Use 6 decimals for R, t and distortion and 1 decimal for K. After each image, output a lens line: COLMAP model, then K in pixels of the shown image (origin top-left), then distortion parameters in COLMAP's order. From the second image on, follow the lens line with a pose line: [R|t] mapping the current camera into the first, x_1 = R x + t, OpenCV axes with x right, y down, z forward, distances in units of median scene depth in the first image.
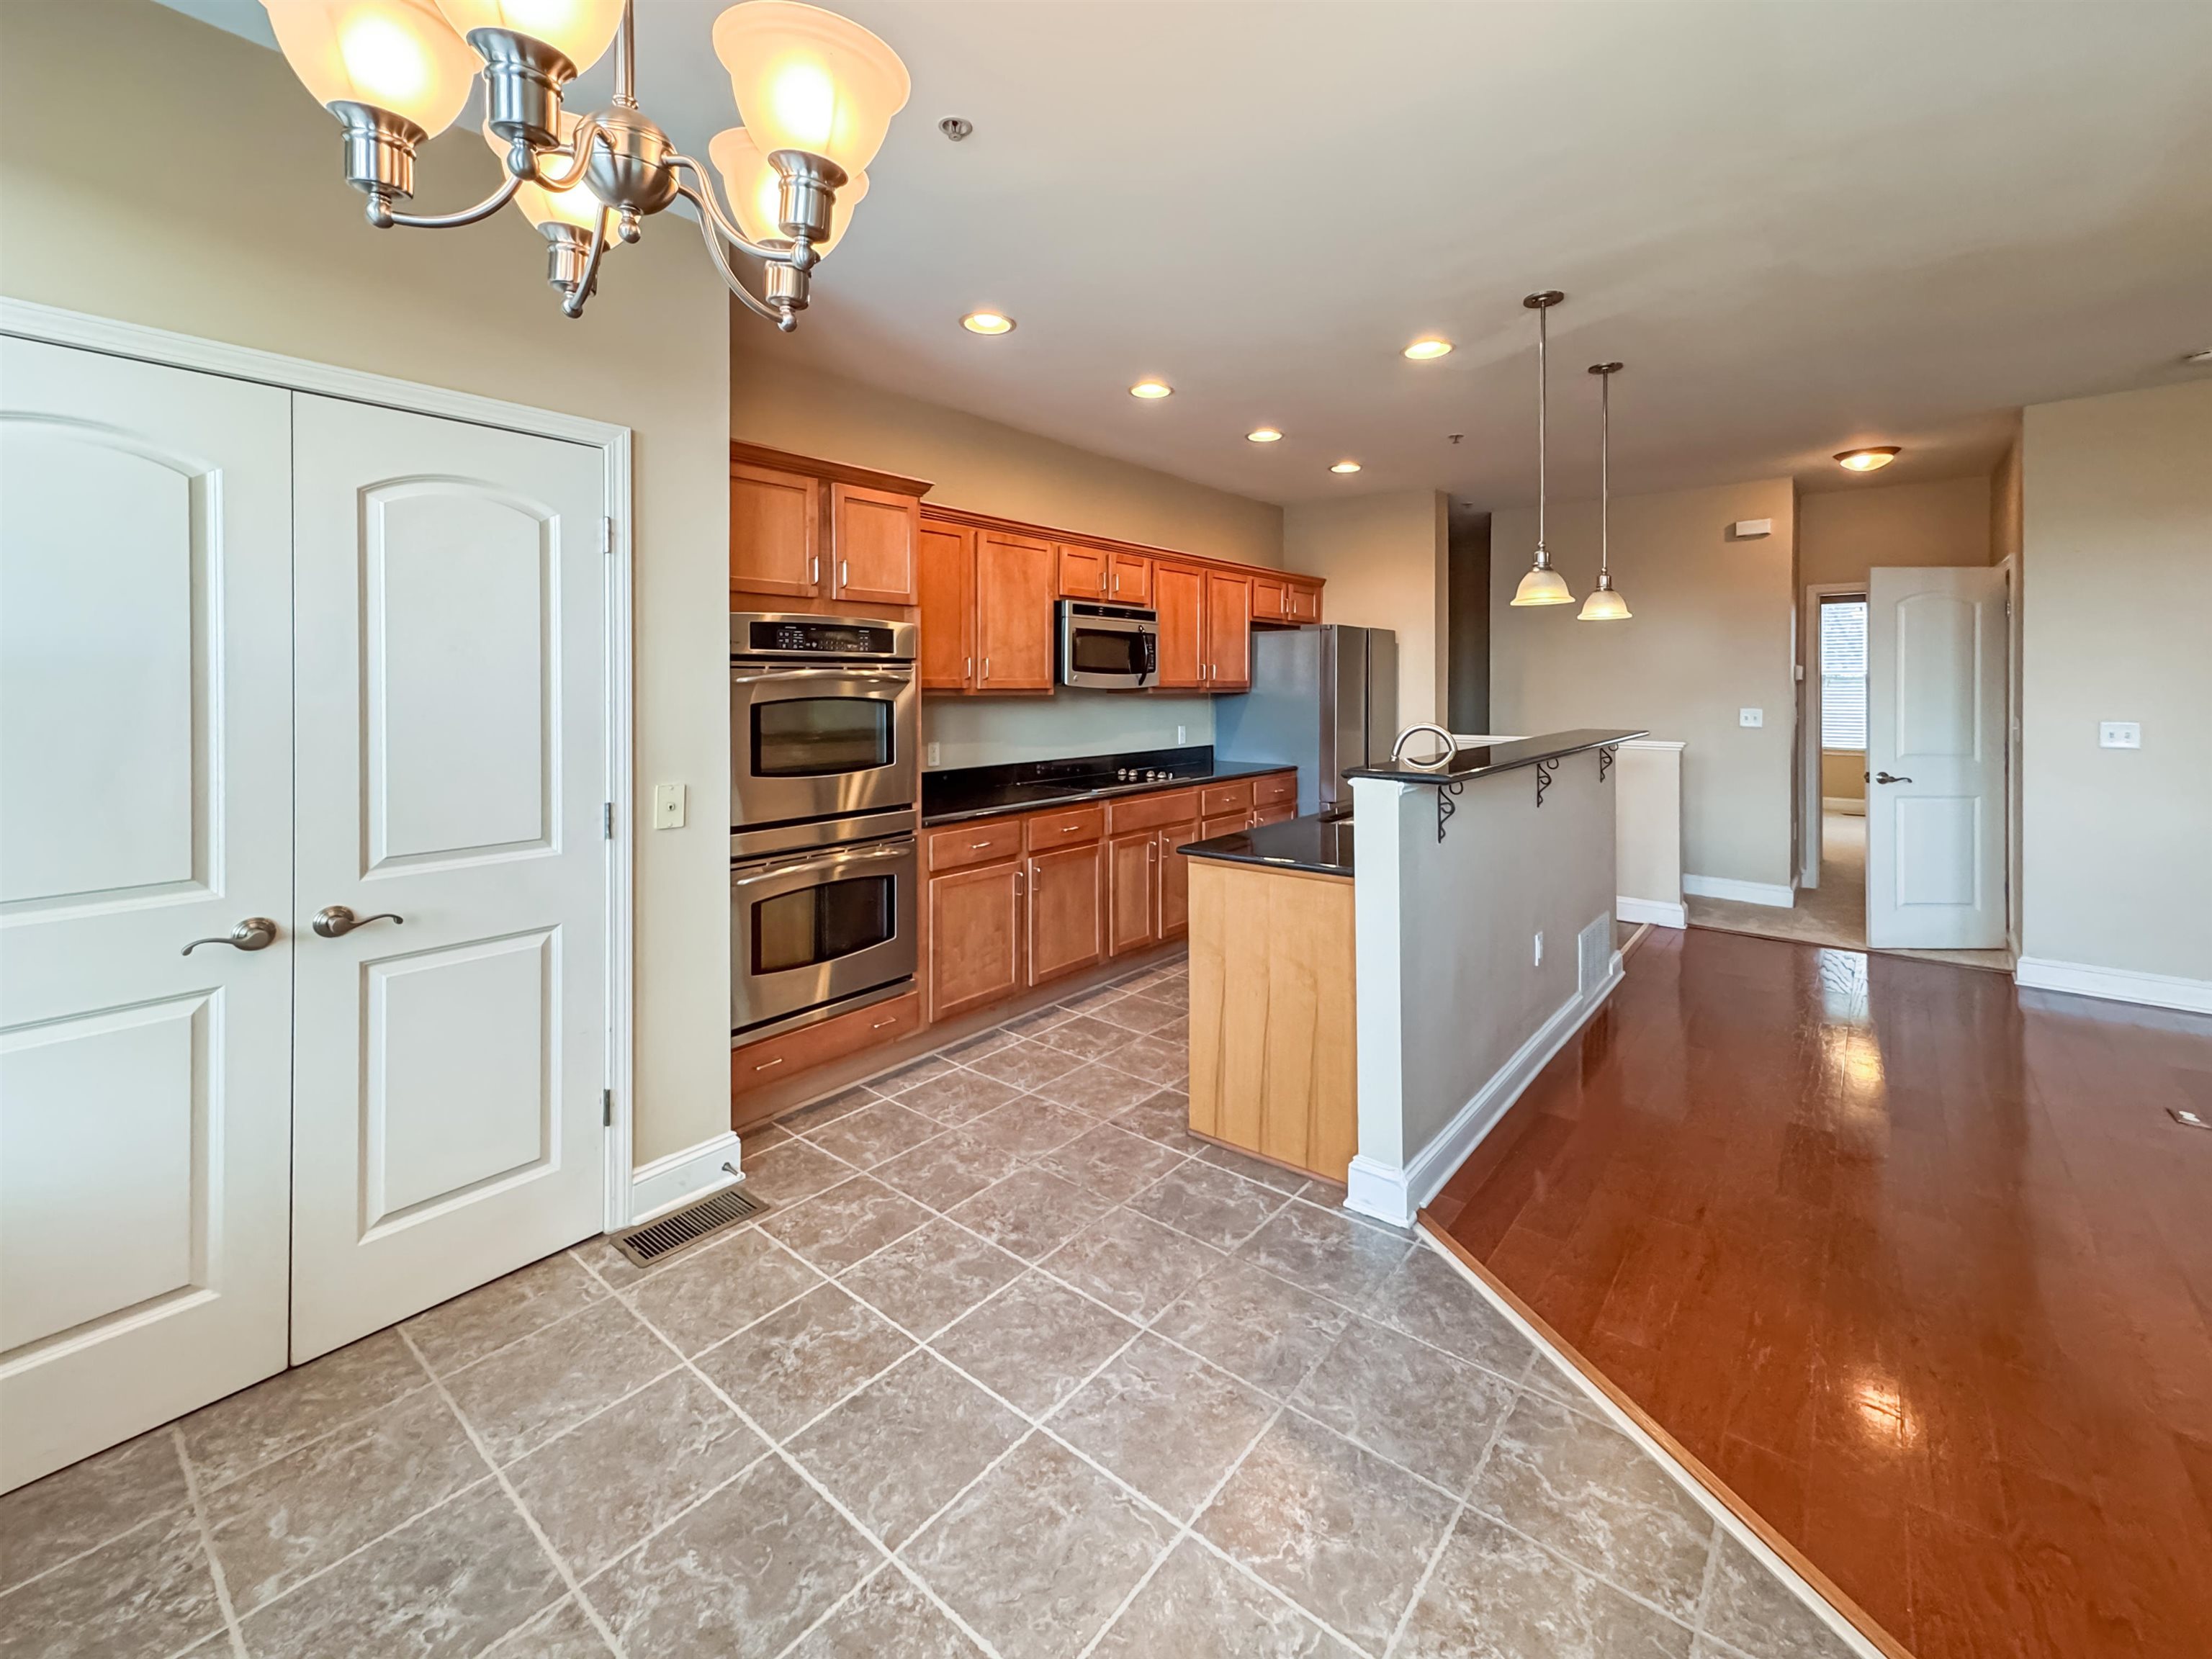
lens RADIAL K [[918.3, 0, 1110.3], [0, 918.3, 686.0], [0, 0, 1]] dist [0.012698, -0.000215]
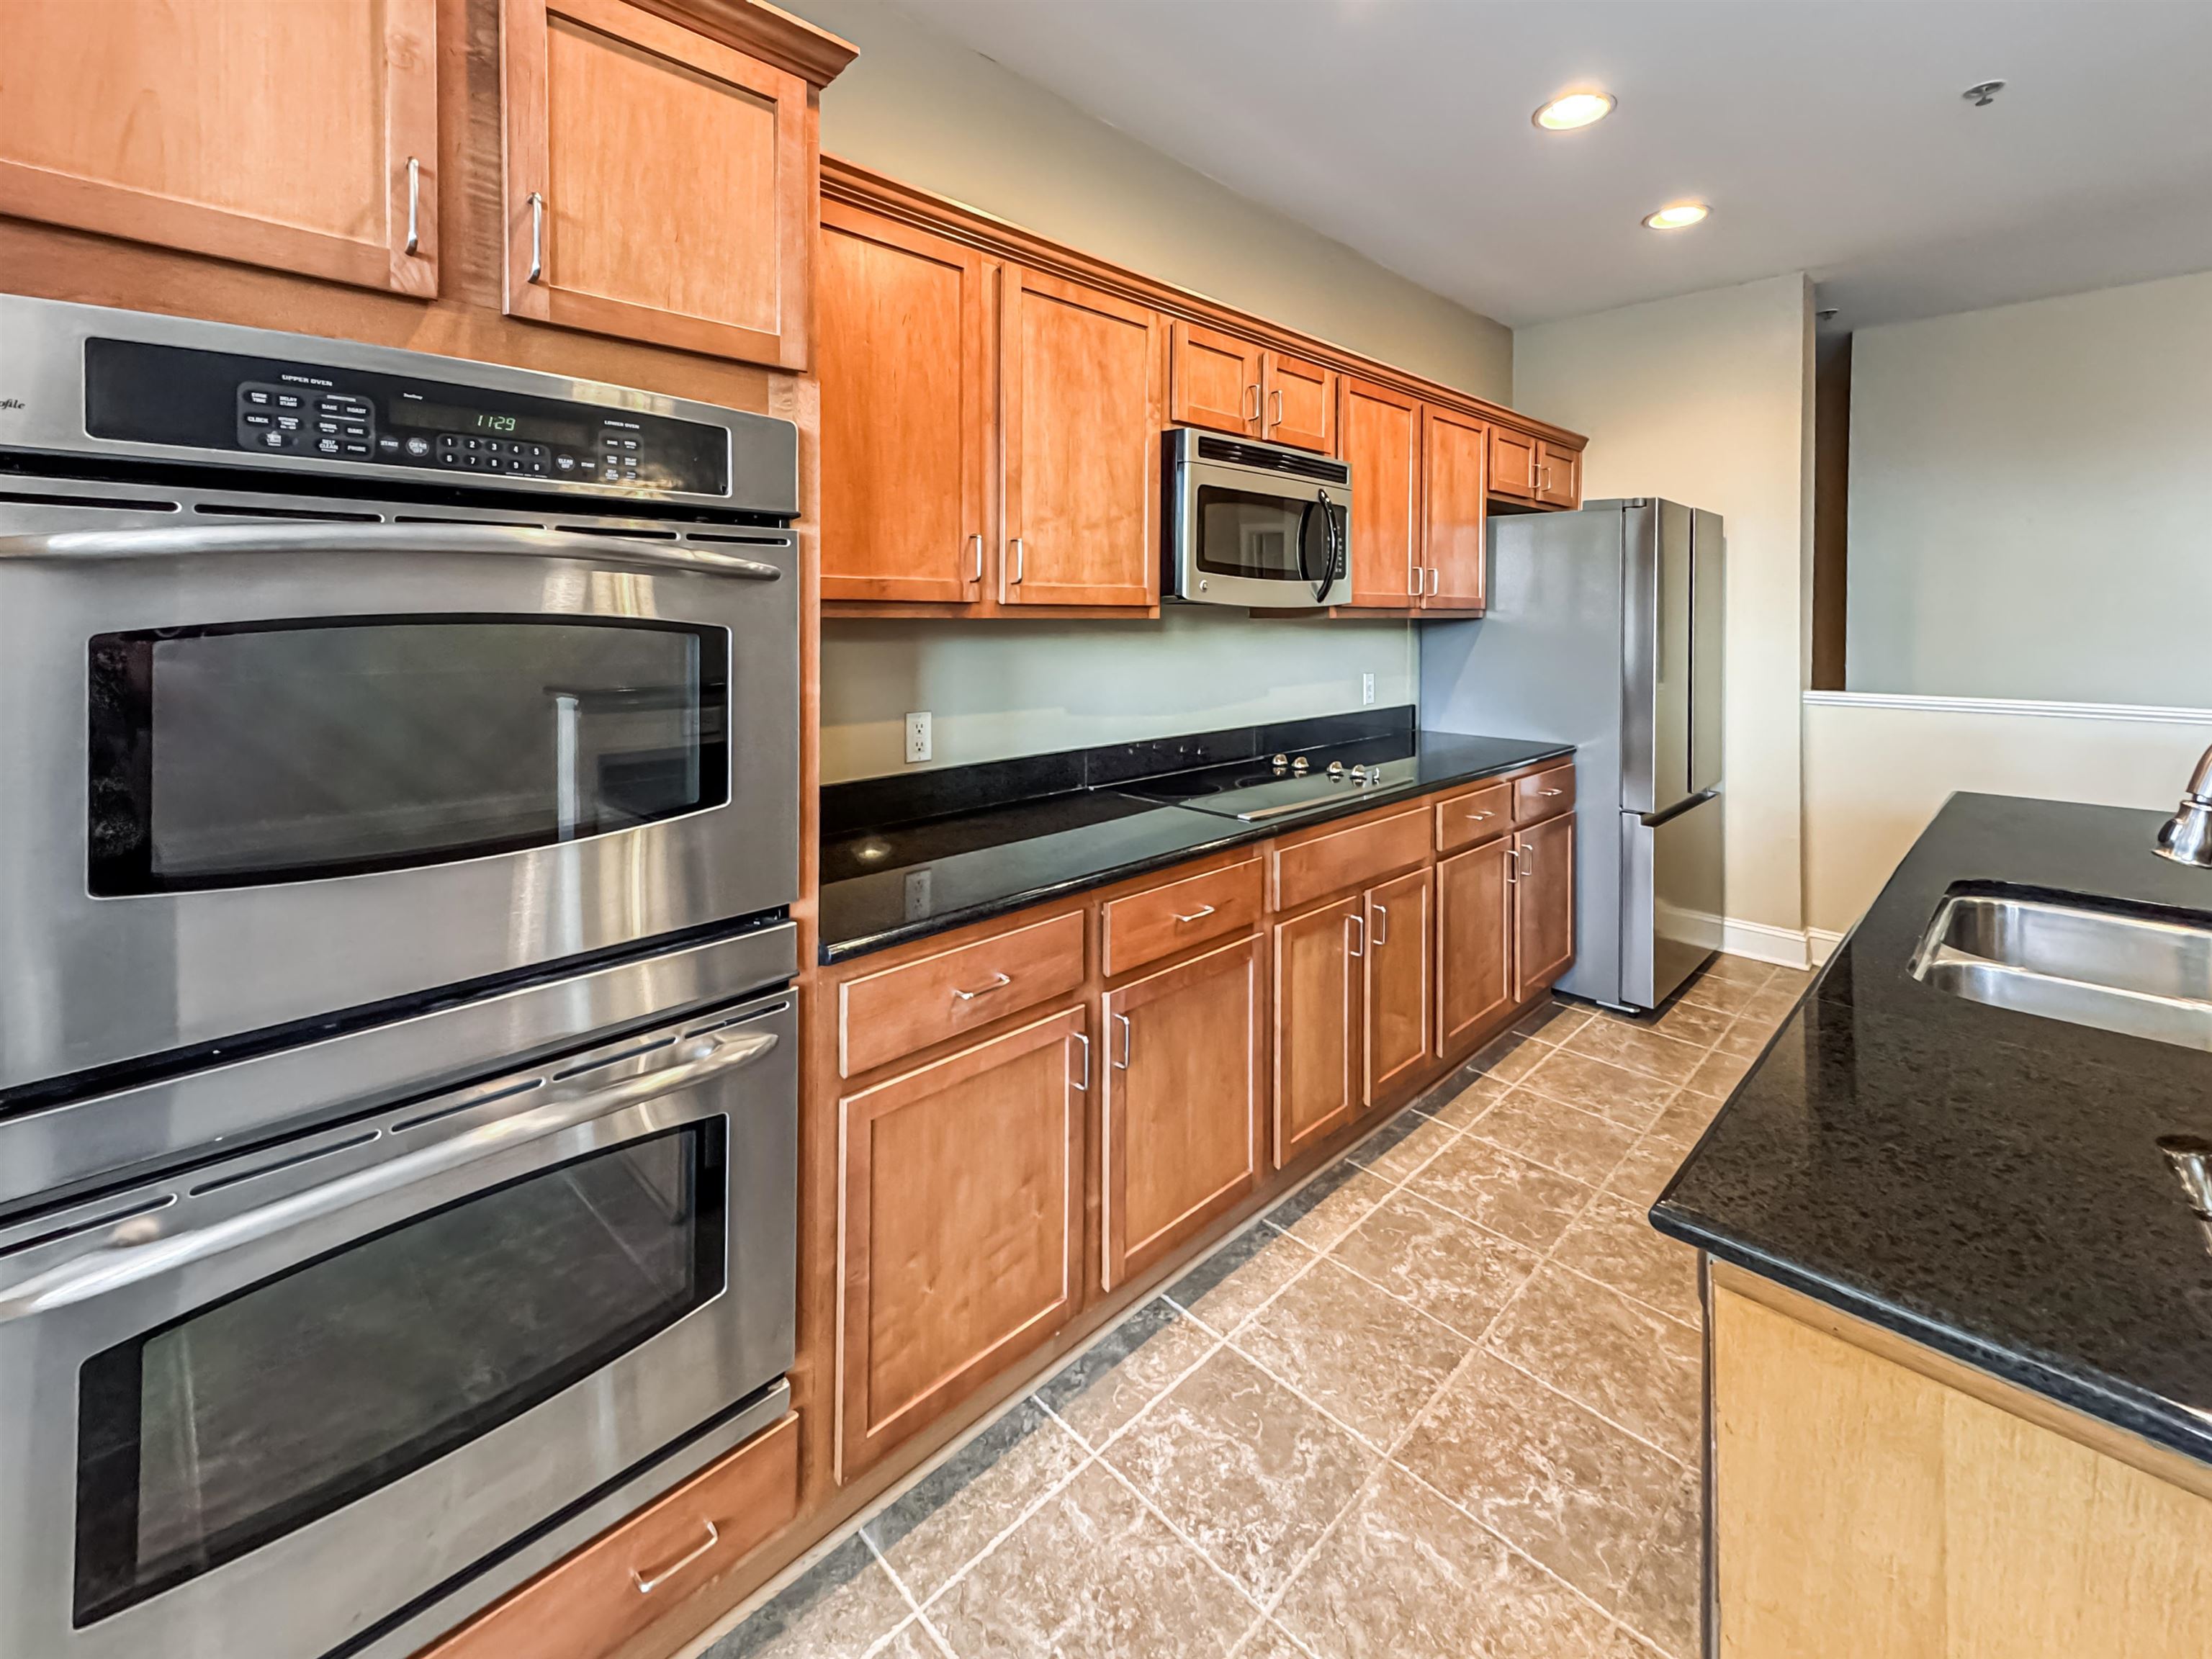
lens RADIAL K [[959.6, 0, 1118.1], [0, 959.6, 610.4], [0, 0, 1]] dist [0.016215, -0.000275]
pose [[0.995970, 0.007505, -0.089374, -0.041004], [-0.007656, 0.999970, -0.001353, 0.006720], [0.089361, 0.002032, 0.995997, 0.521588]]
